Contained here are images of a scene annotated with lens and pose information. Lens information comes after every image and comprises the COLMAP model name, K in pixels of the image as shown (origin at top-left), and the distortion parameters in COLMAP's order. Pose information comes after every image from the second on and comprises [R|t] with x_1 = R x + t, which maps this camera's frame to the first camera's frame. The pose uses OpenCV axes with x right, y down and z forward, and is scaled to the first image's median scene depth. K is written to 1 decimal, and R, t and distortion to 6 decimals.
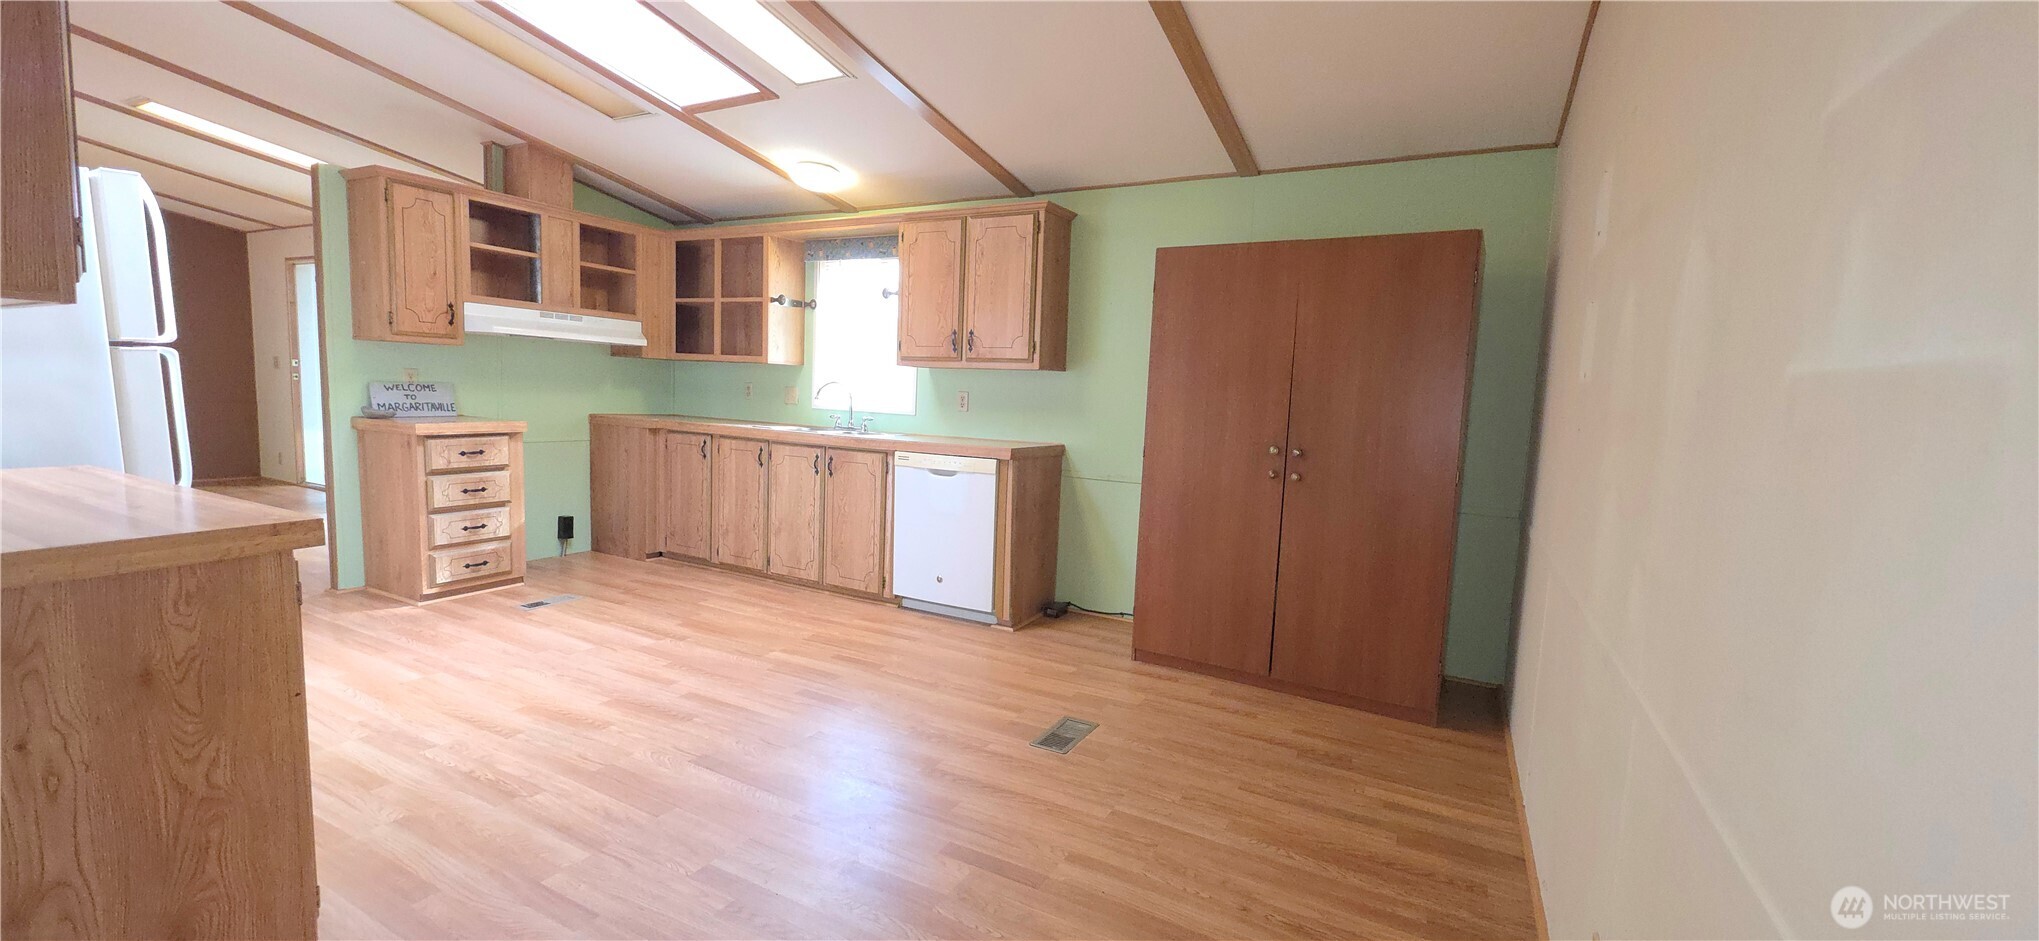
lens RADIAL K [[808.5, 0, 1019.5], [0, 808.5, 470.5], [0, 0, 1]] dist [0.001887, 0.000109]
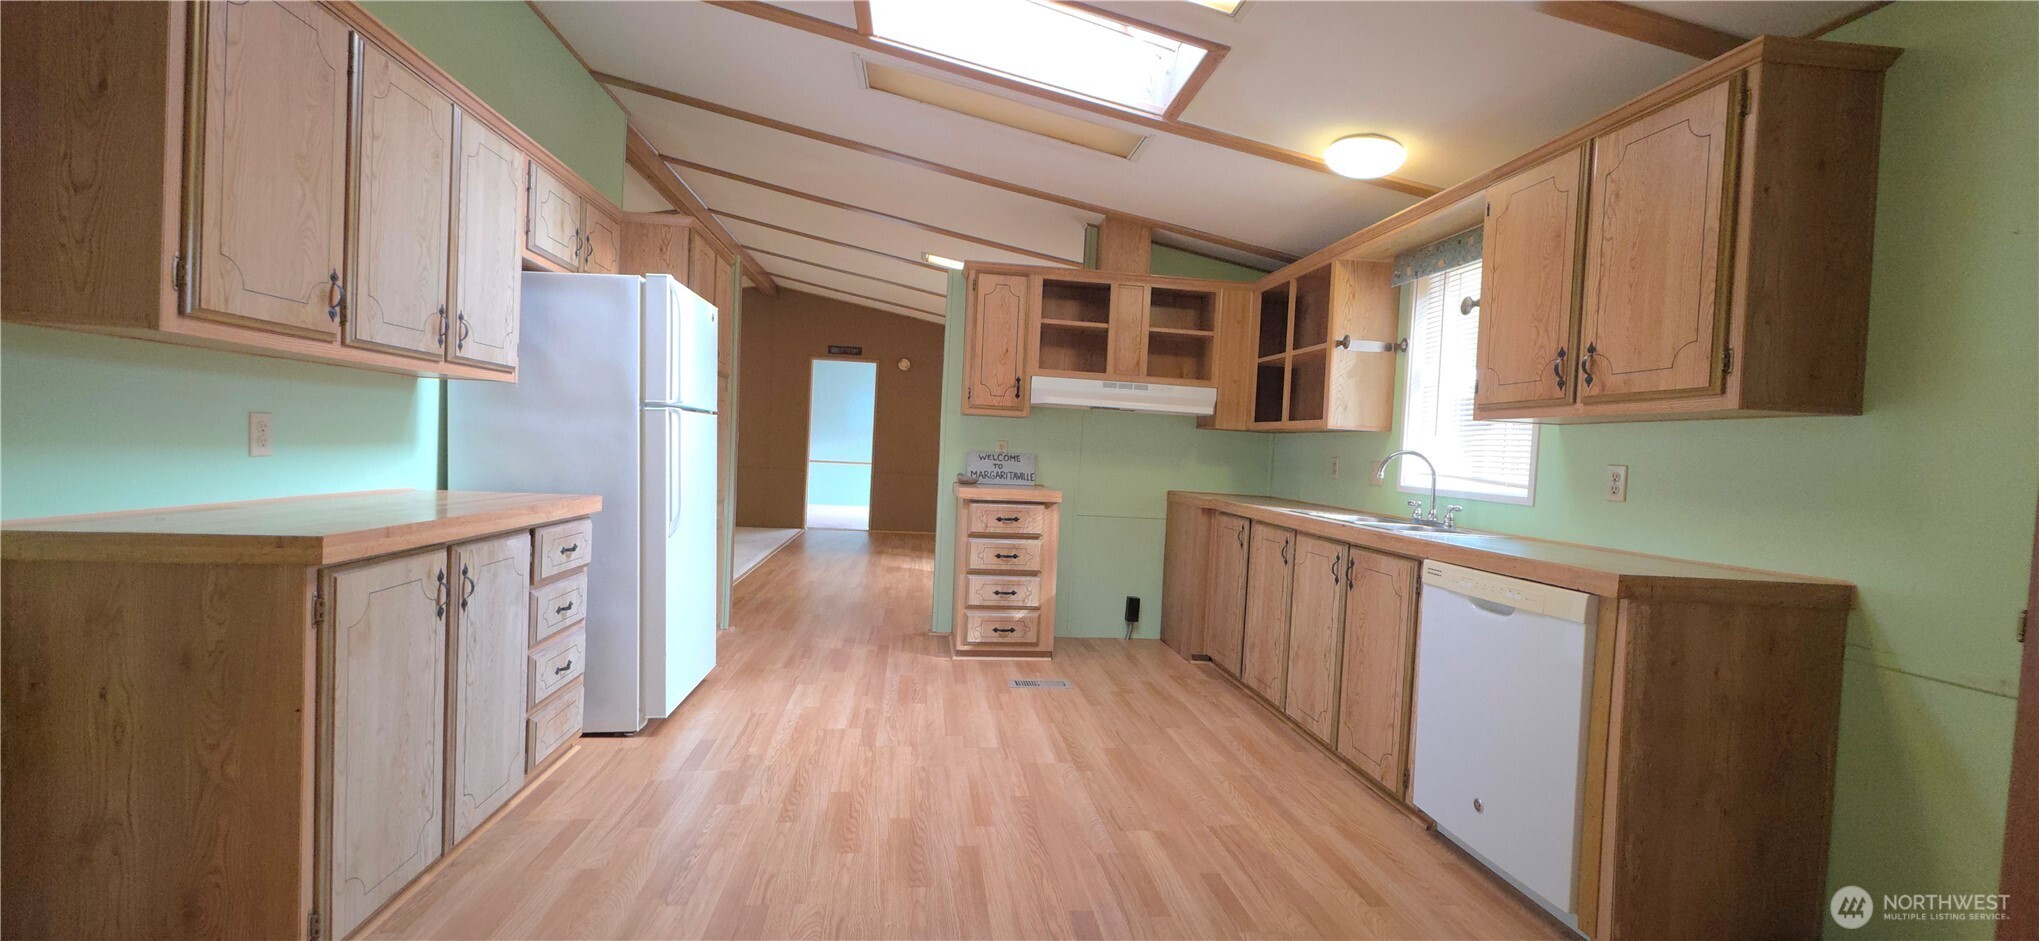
lens RADIAL K [[808.5, 0, 1019.5], [0, 808.5, 470.5], [0, 0, 1]] dist [0.001887, 0.000109]
pose [[0.574224, 0.008883, -0.818650, 0.159137], [-0.107477, 0.992105, -0.064622, -0.017743], [0.811613, 0.125093, 0.570645, 0.406073]]
